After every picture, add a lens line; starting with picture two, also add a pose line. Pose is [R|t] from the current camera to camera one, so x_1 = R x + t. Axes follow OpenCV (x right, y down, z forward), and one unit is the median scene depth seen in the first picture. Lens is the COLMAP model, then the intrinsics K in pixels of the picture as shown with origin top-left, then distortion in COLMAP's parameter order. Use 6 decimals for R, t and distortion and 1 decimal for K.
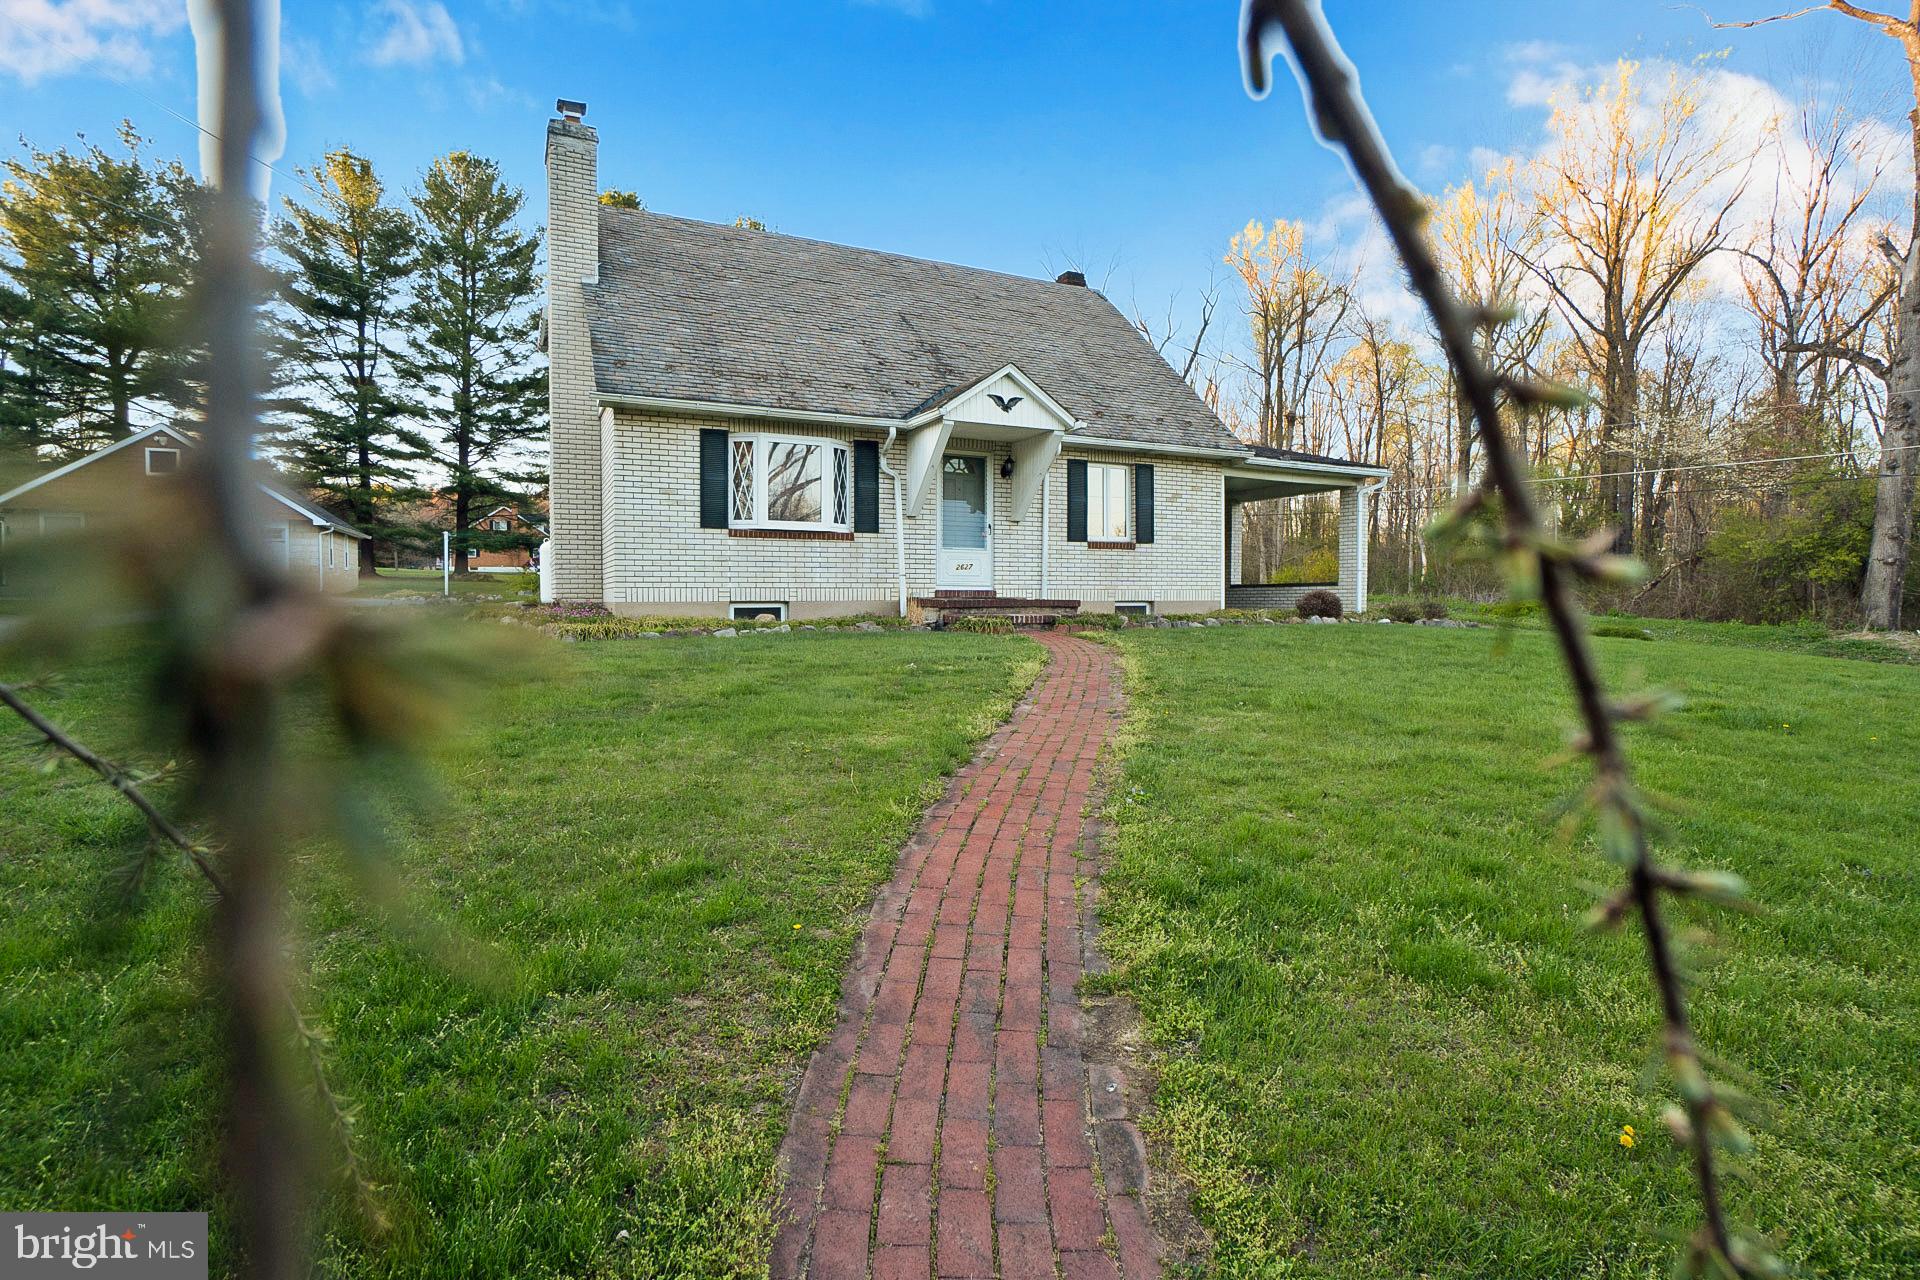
lens RADIAL K [[911.2, 0, 960.0], [0, 911.2, 640.0], [0, 0, 1]] dist [-0.057954, 0.040081]
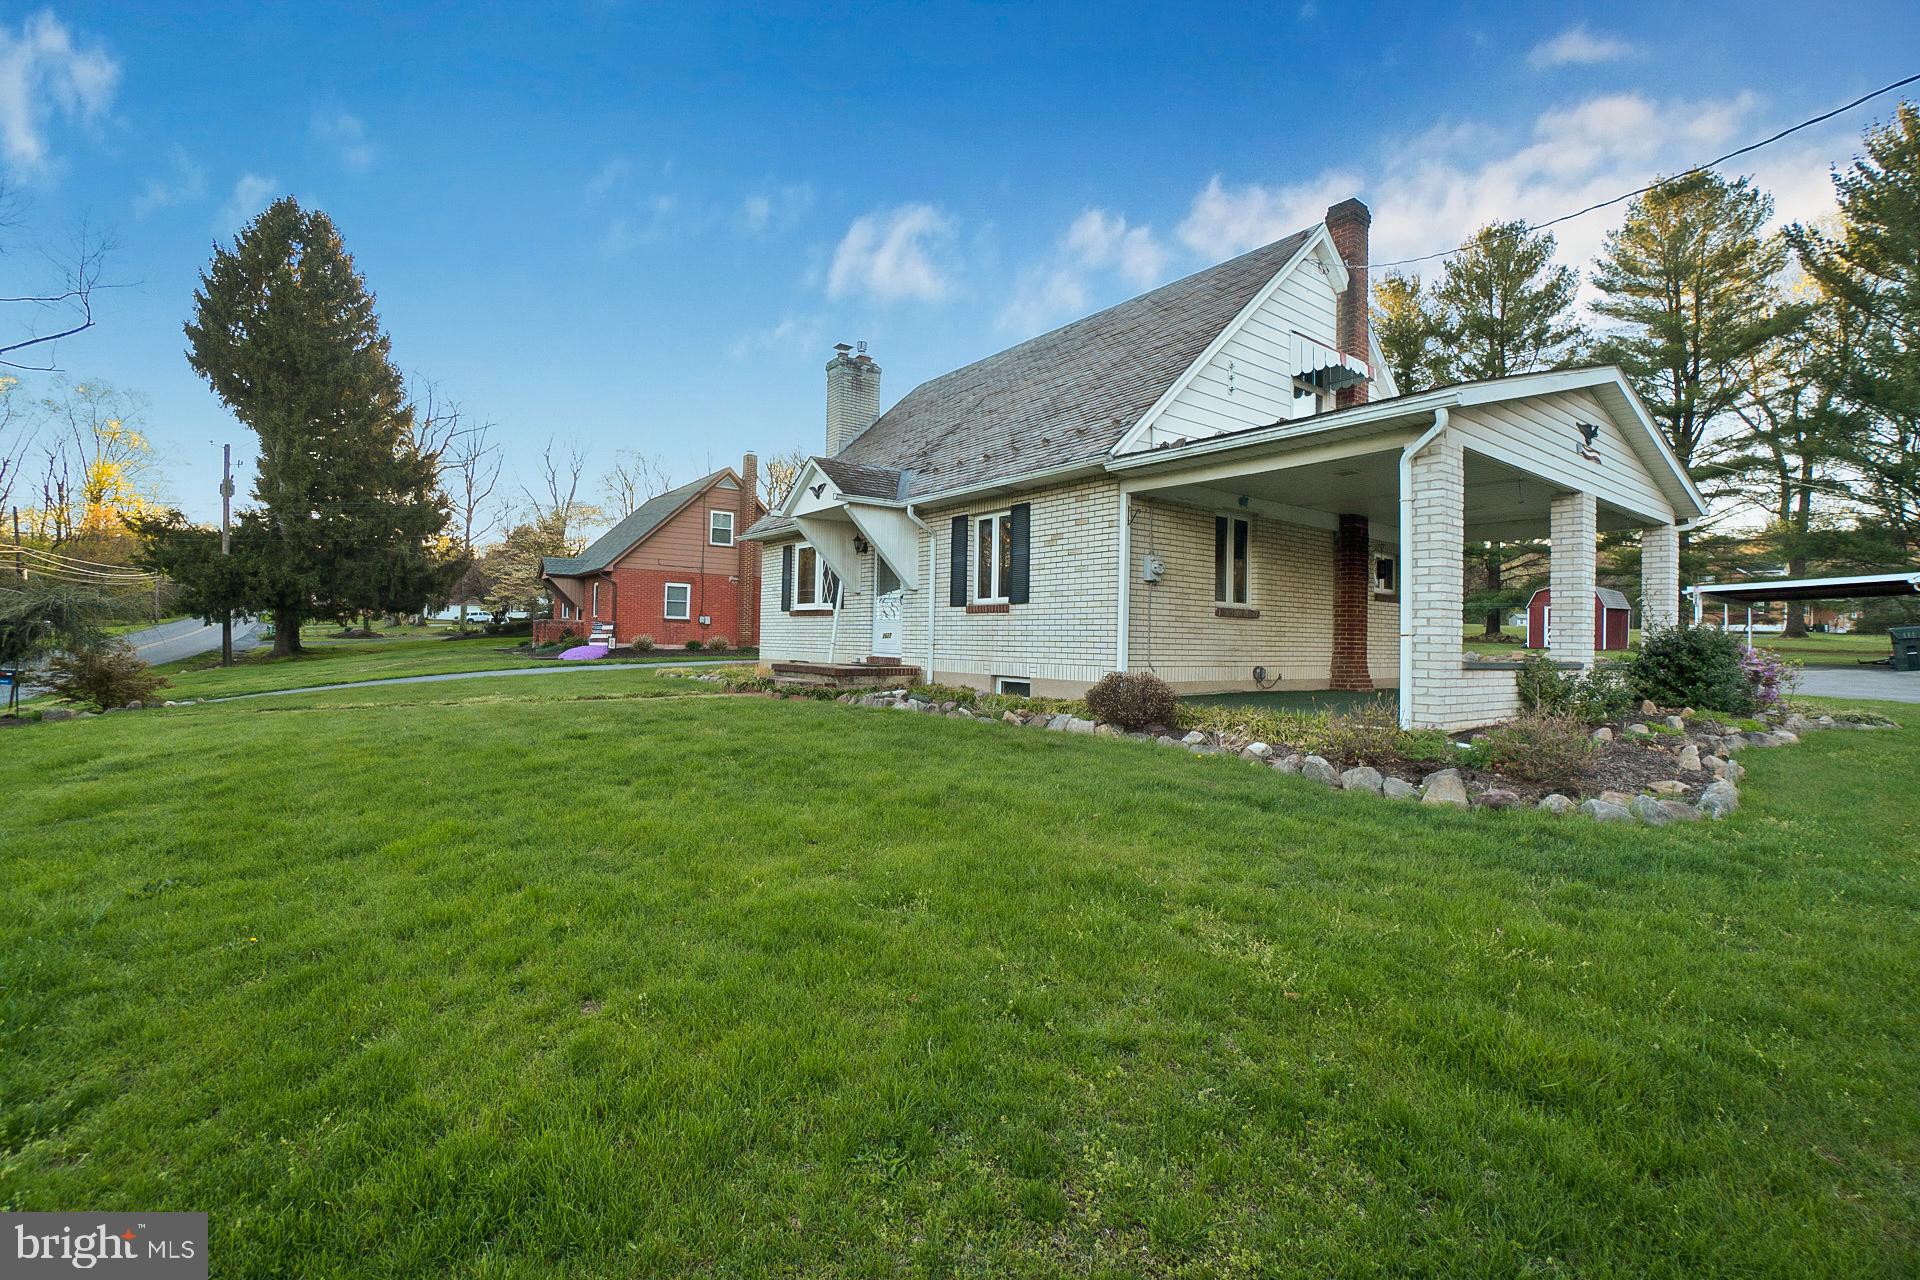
lens RADIAL K [[840.0, 0, 960.0], [0, 840.0, 640.0], [0, 0, 1]] dist [-0.042900, 0.022528]
pose [[0.158481, 0.005696, -0.987346, 0.904435], [-0.064685, 0.997895, -0.004626, -0.067920], [0.985241, 0.064600, 0.158515, 0.829681]]
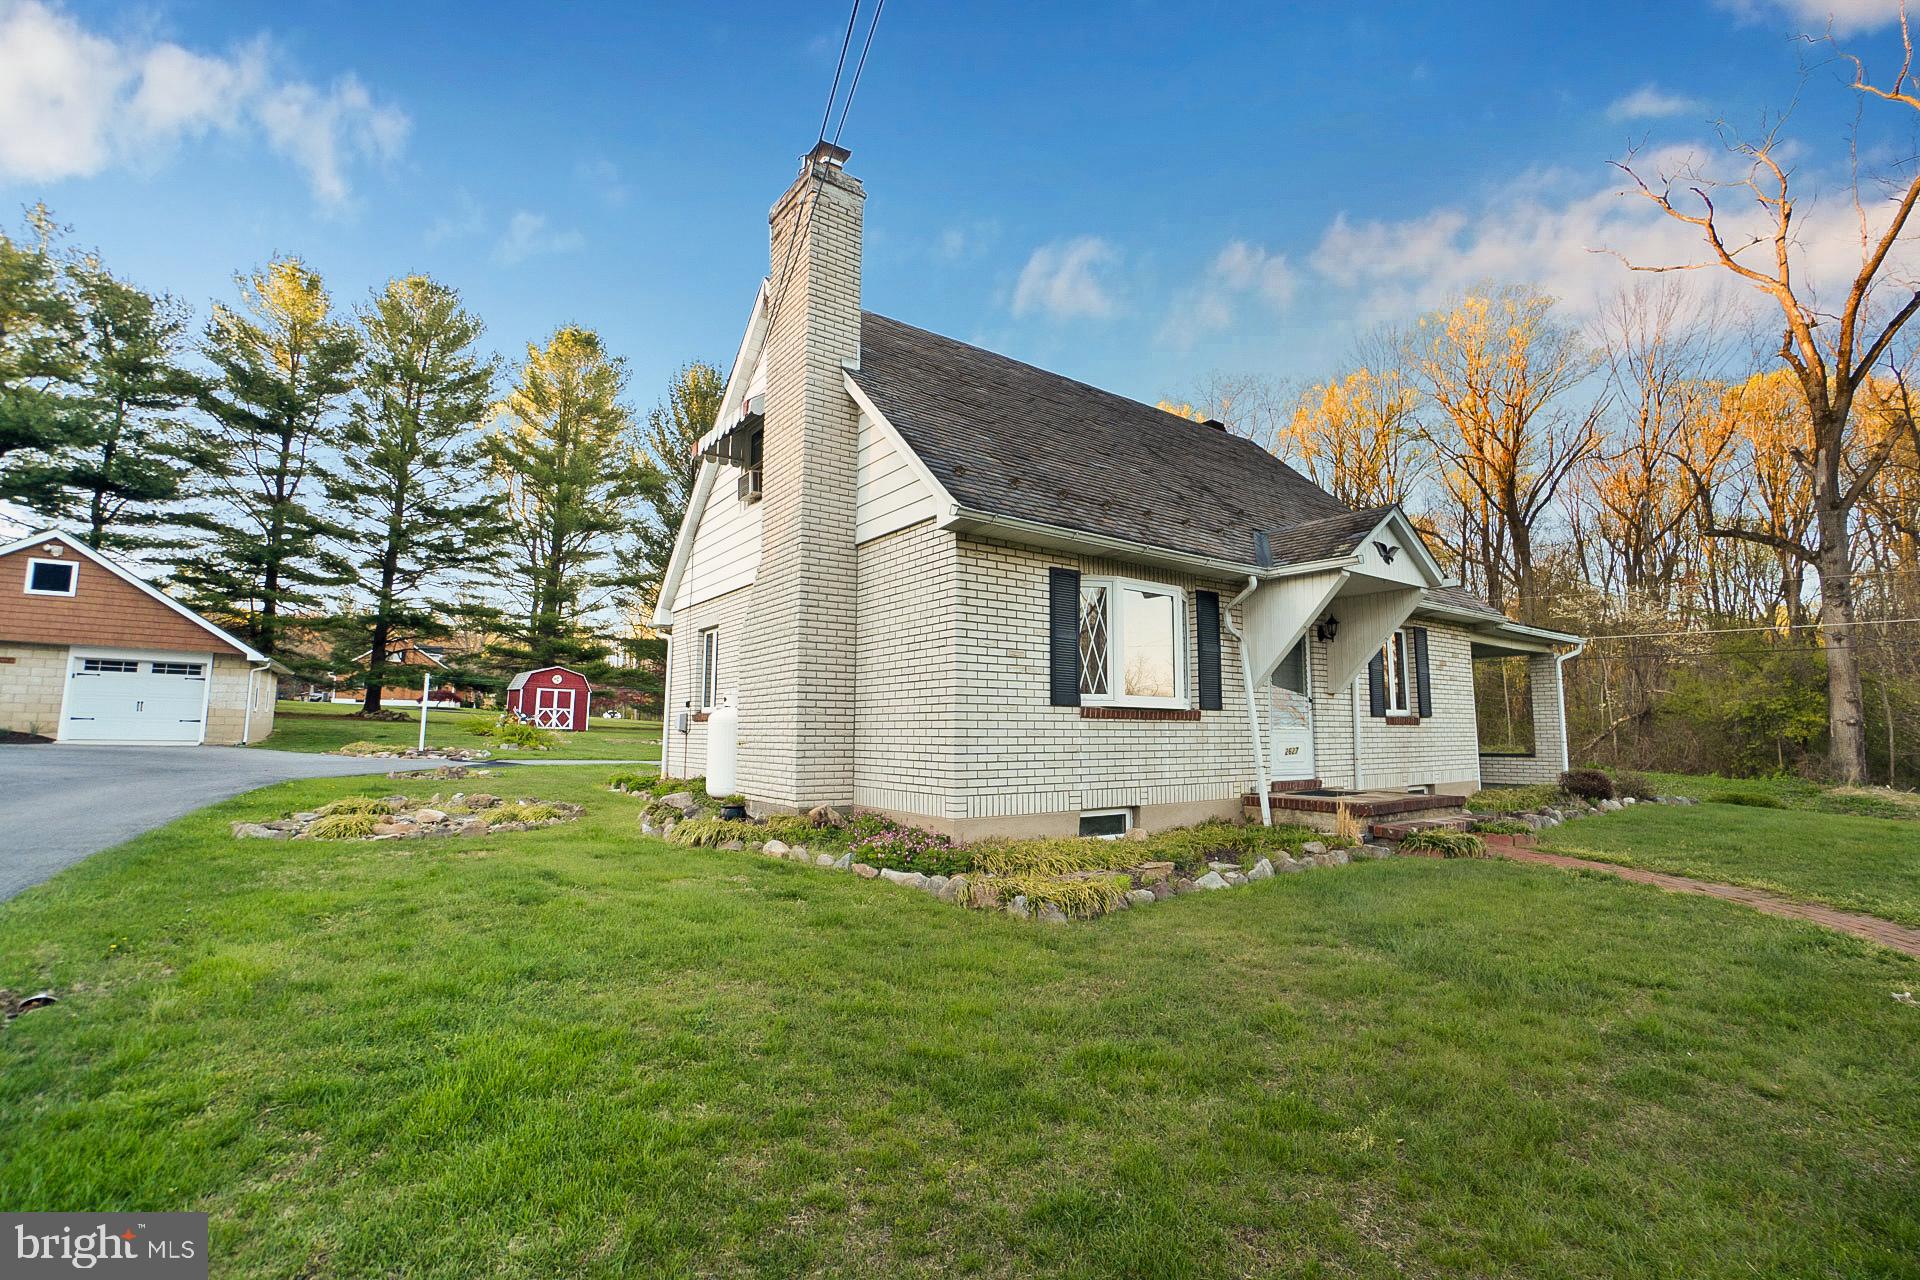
lens RADIAL K [[840.0, 0, 960.0], [0, 840.0, 640.0], [0, 0, 1]] dist [-0.042900, 0.022528]
pose [[0.987158, 0.024351, 0.157880, -0.356829], [0.000186, 0.988138, -0.153570, -0.057533], [-0.159747, 0.151628, 0.975443, 0.286720]]
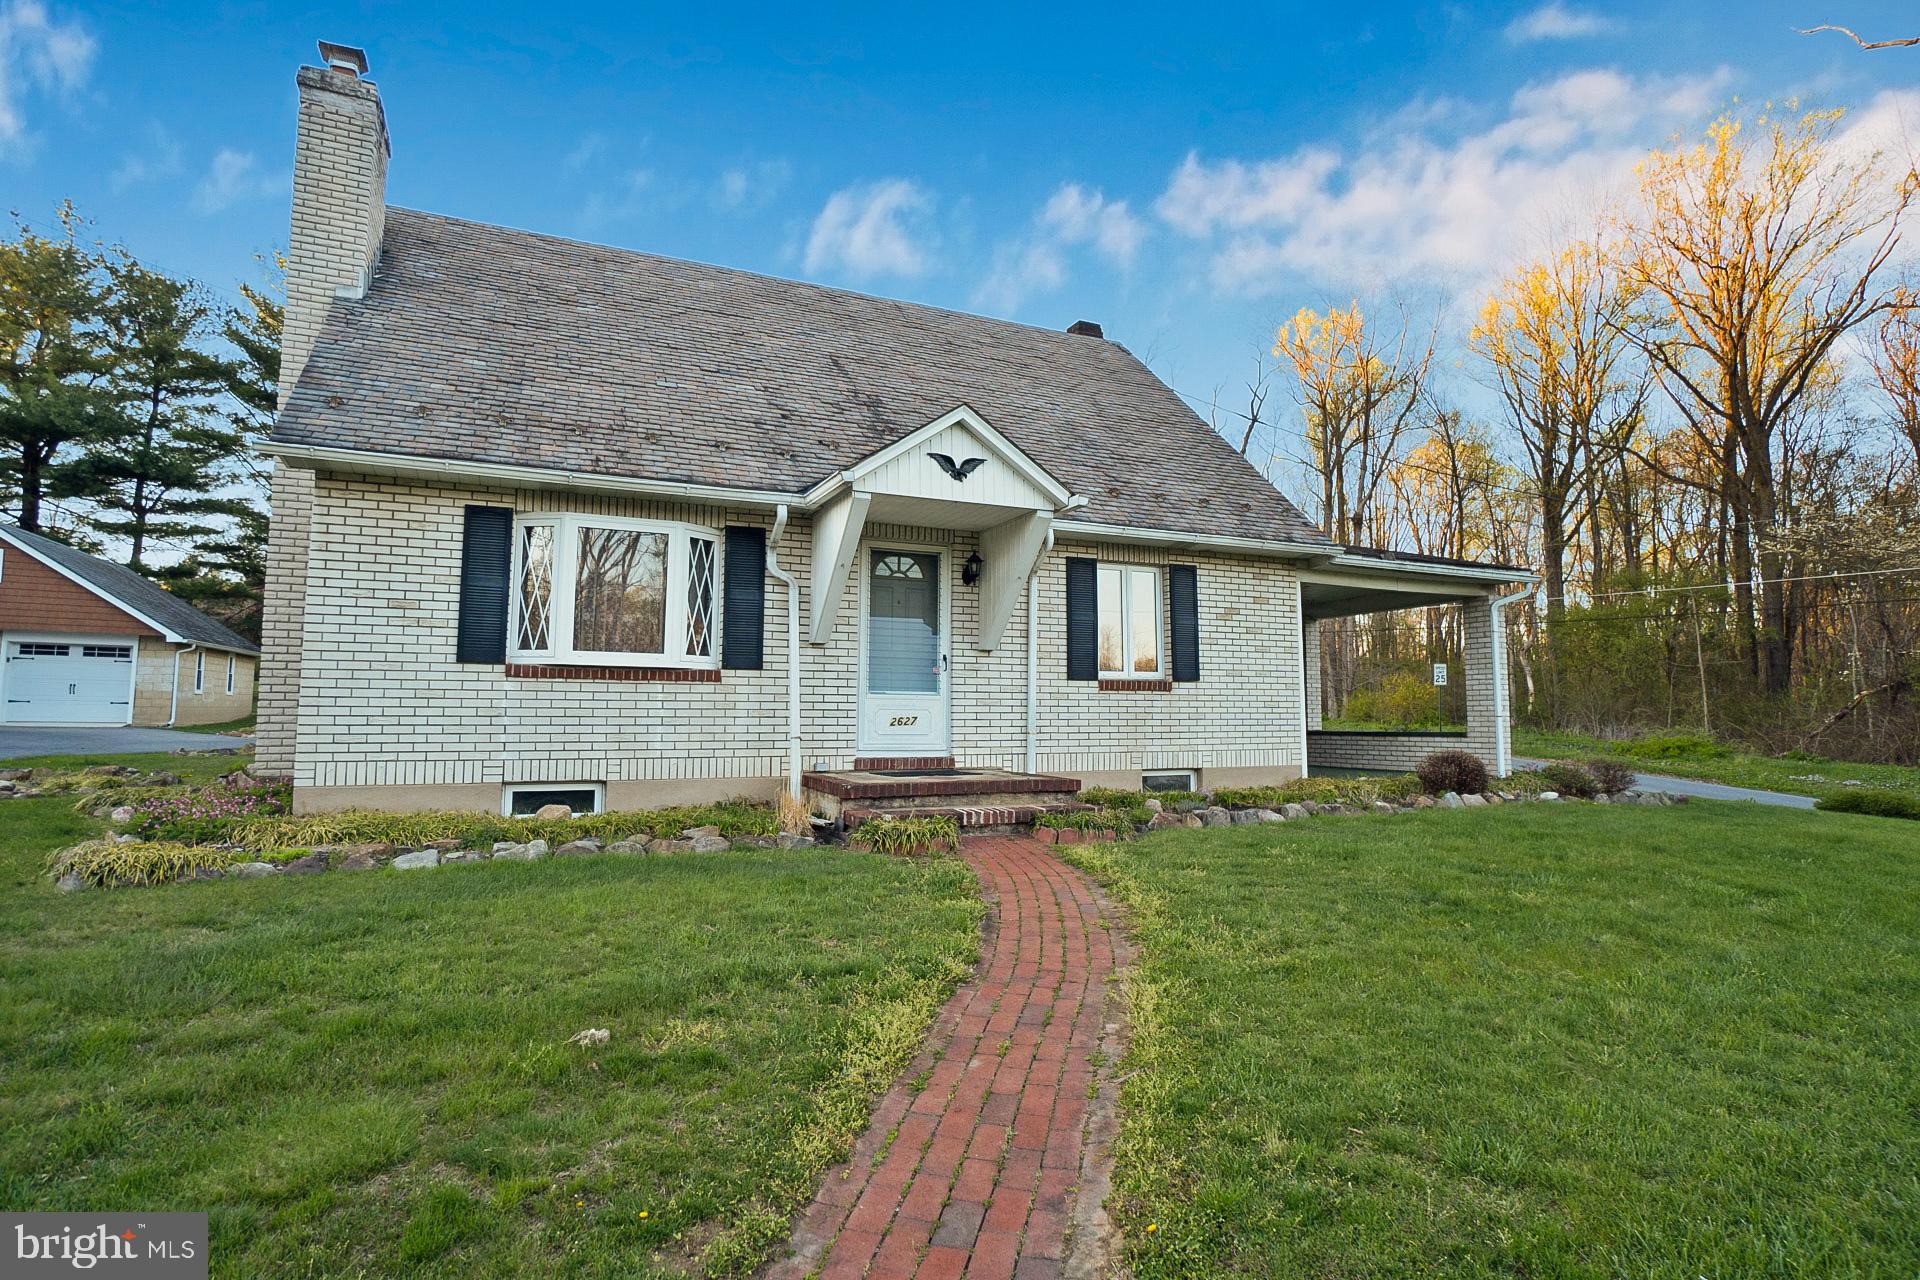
lens RADIAL K [[986.1, 0, 960.0], [0, 986.1, 640.0], [0, 0, 1]] dist [-0.026008, 0.000826]
pose [[0.999503, 0.001644, -0.031479, 0.059771], [-0.005583, 0.992082, -0.125468, -0.044665], [0.031024, 0.125582, 0.991598, 0.270351]]
